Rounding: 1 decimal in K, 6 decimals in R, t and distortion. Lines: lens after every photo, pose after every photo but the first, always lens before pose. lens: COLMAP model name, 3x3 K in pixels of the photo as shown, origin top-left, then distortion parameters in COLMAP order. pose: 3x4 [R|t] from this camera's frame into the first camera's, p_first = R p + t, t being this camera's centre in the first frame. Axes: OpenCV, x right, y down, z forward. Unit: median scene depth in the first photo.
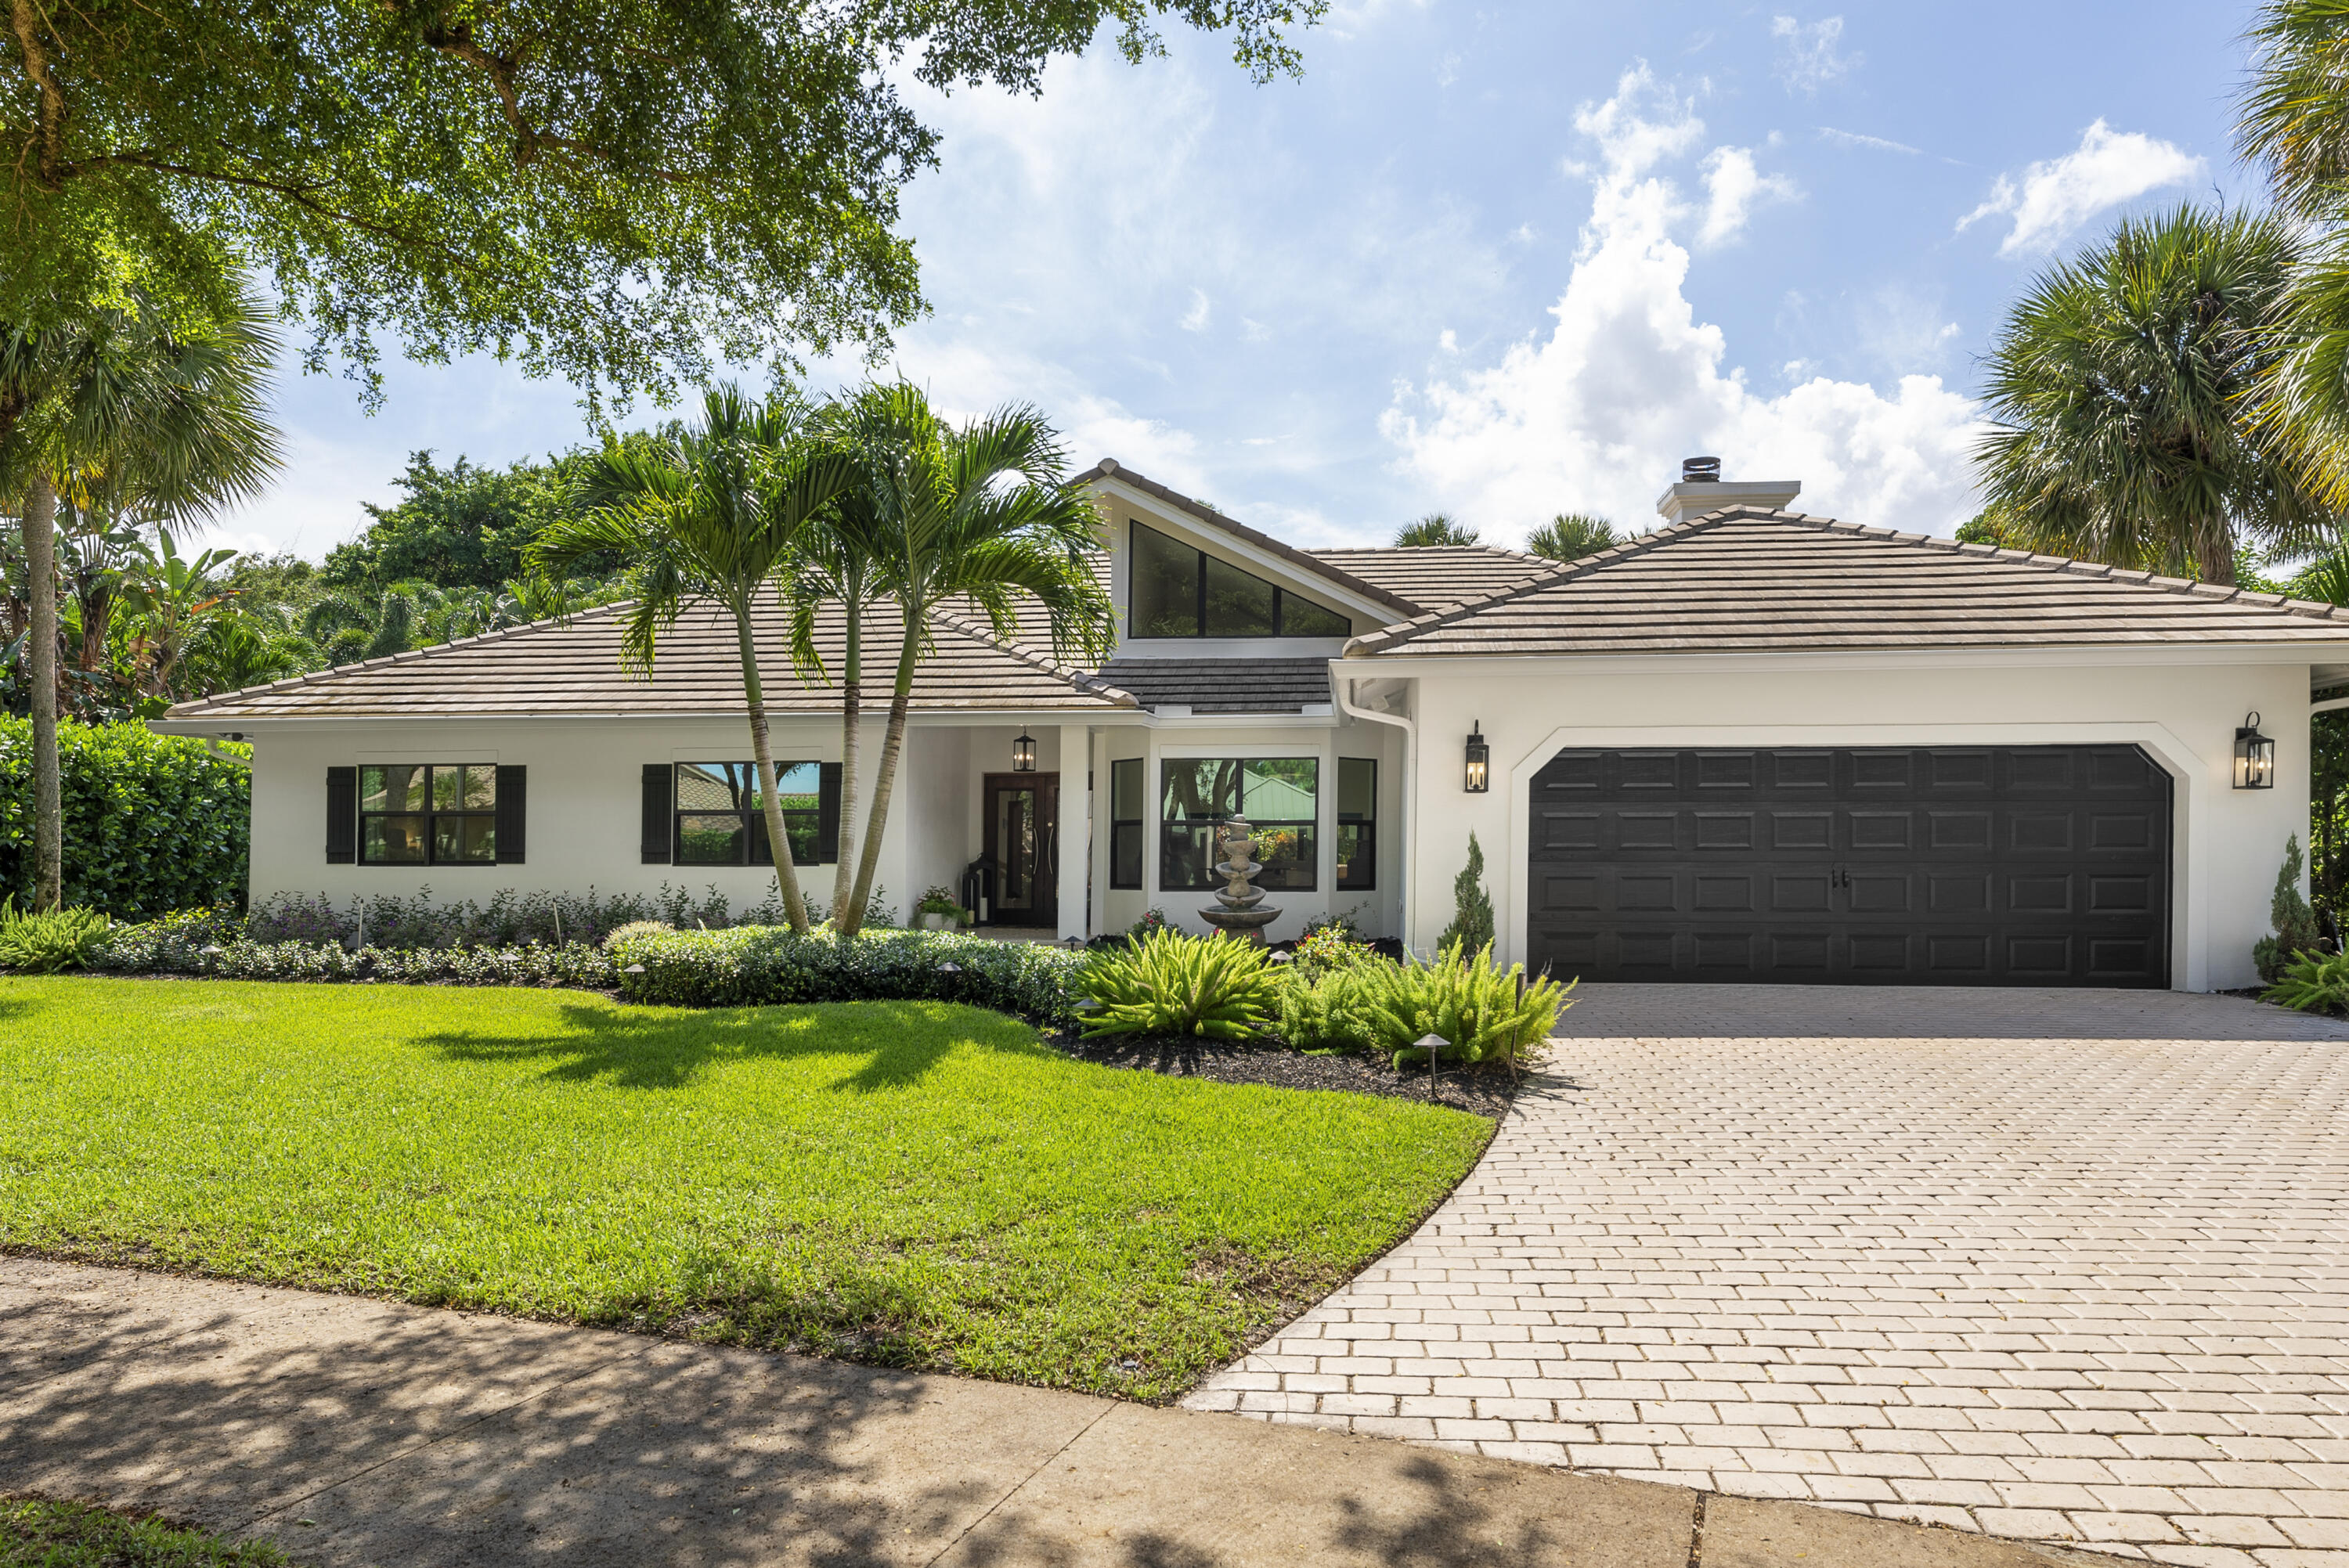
lens RADIAL K [[1475.6, 0, 1207.2], [0, 1475.6, 838.1], [0, 0, 1]] dist [0.012526, -0.007314]
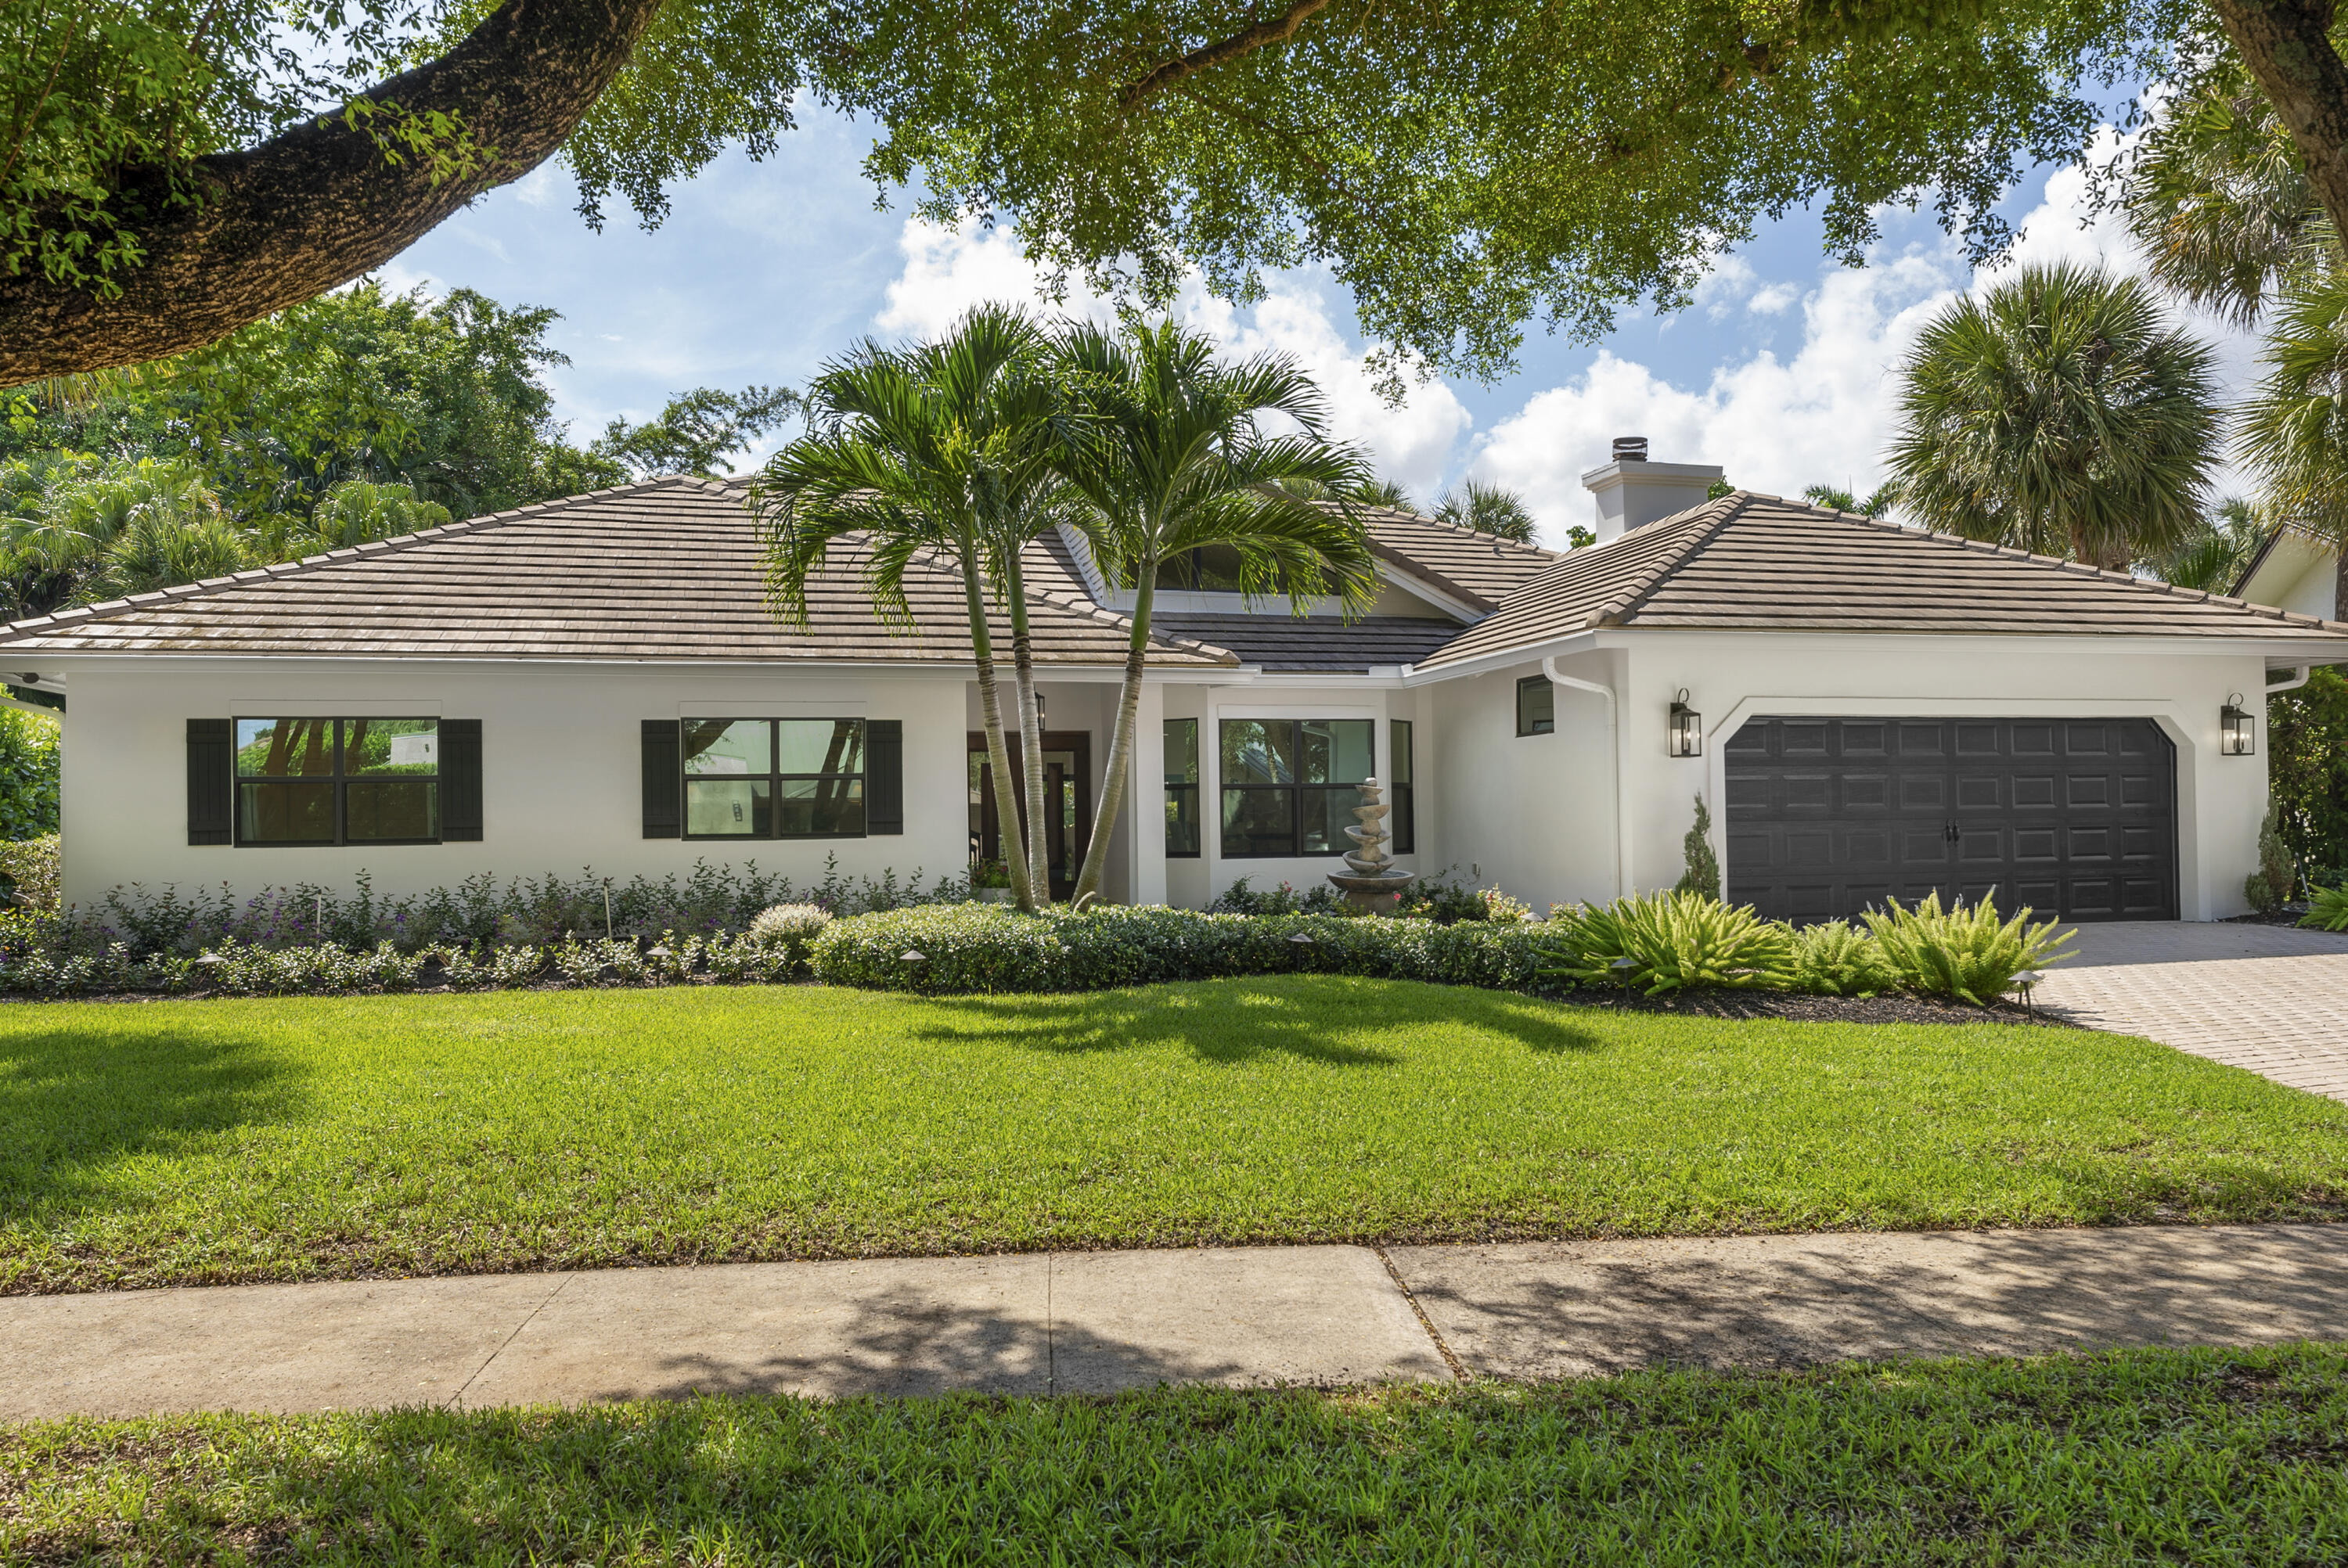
lens RADIAL K [[1652.2, 0, 1181.1], [0, 1652.2, 794.1], [0, 0, 1]] dist [0.019013, -0.001223]
pose [[0.934111, -0.006987, 0.356915, -0.472634], [0.007792, 0.999969, -0.000818, -0.004837], [-0.356898, 0.003545, 0.934137, 0.012813]]
